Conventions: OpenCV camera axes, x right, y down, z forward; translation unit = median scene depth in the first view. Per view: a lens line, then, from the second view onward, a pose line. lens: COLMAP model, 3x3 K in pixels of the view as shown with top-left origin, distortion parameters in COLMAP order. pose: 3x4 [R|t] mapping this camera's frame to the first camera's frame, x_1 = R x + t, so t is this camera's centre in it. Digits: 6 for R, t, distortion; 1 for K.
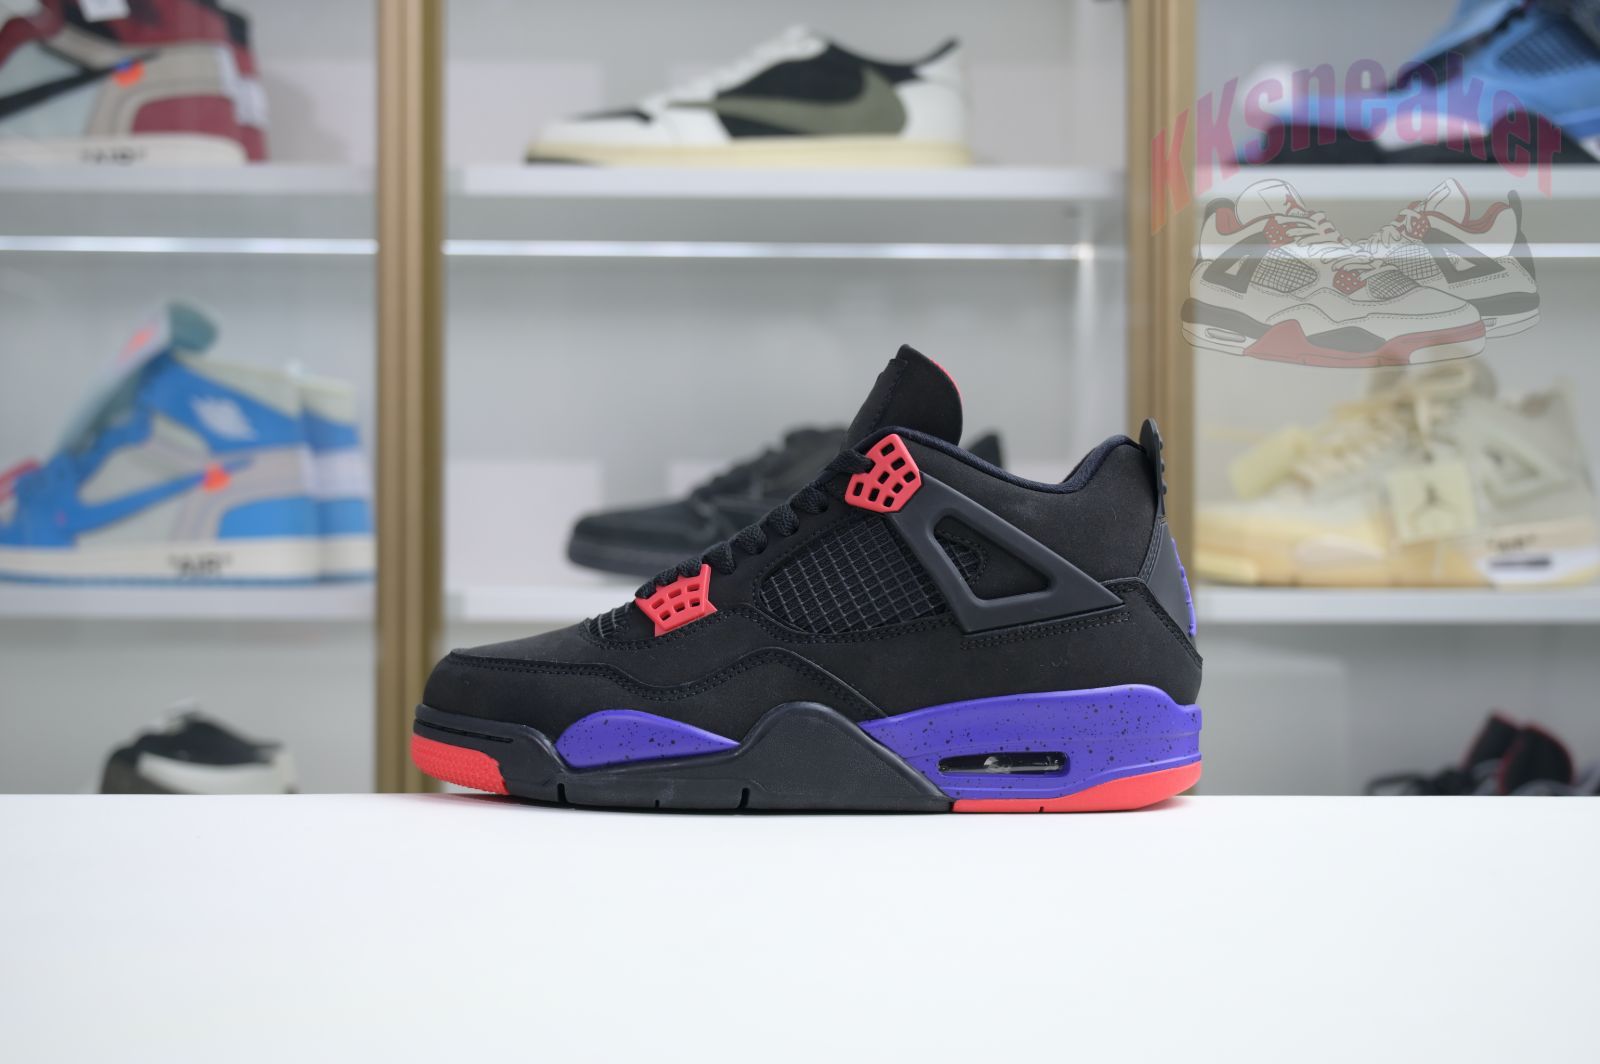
lens RADIAL K [[1891.3, 0, 813.9], [0, 1891.3, 523.3], [0, 0, 1]] dist [0.011837, 0.000000]
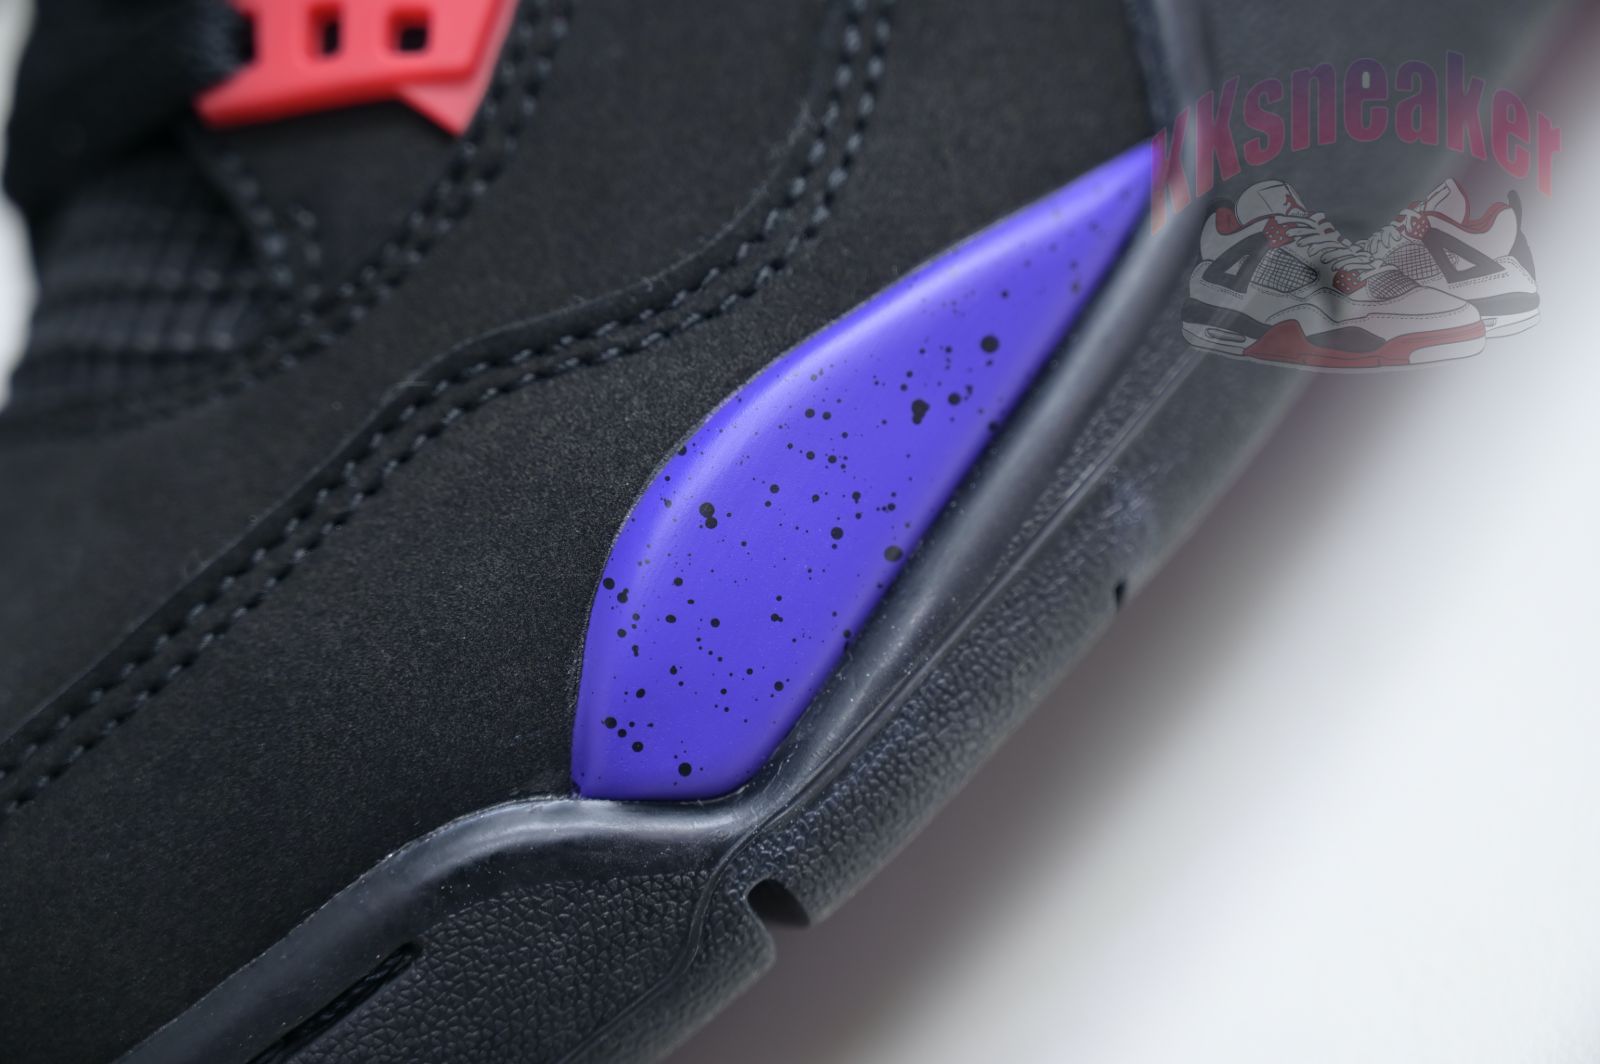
lens RADIAL K [[3246.9, 0, 806.0], [0, 3246.9, 524.9], [0, 0, 1]] dist [0.015675, 0.000000]
pose [[0.578627, -0.709437, 0.402356, -0.242705], [0.632586, 0.701771, 0.327647, -0.003687], [-0.514807, 0.064940, 0.854843, 0.678115]]
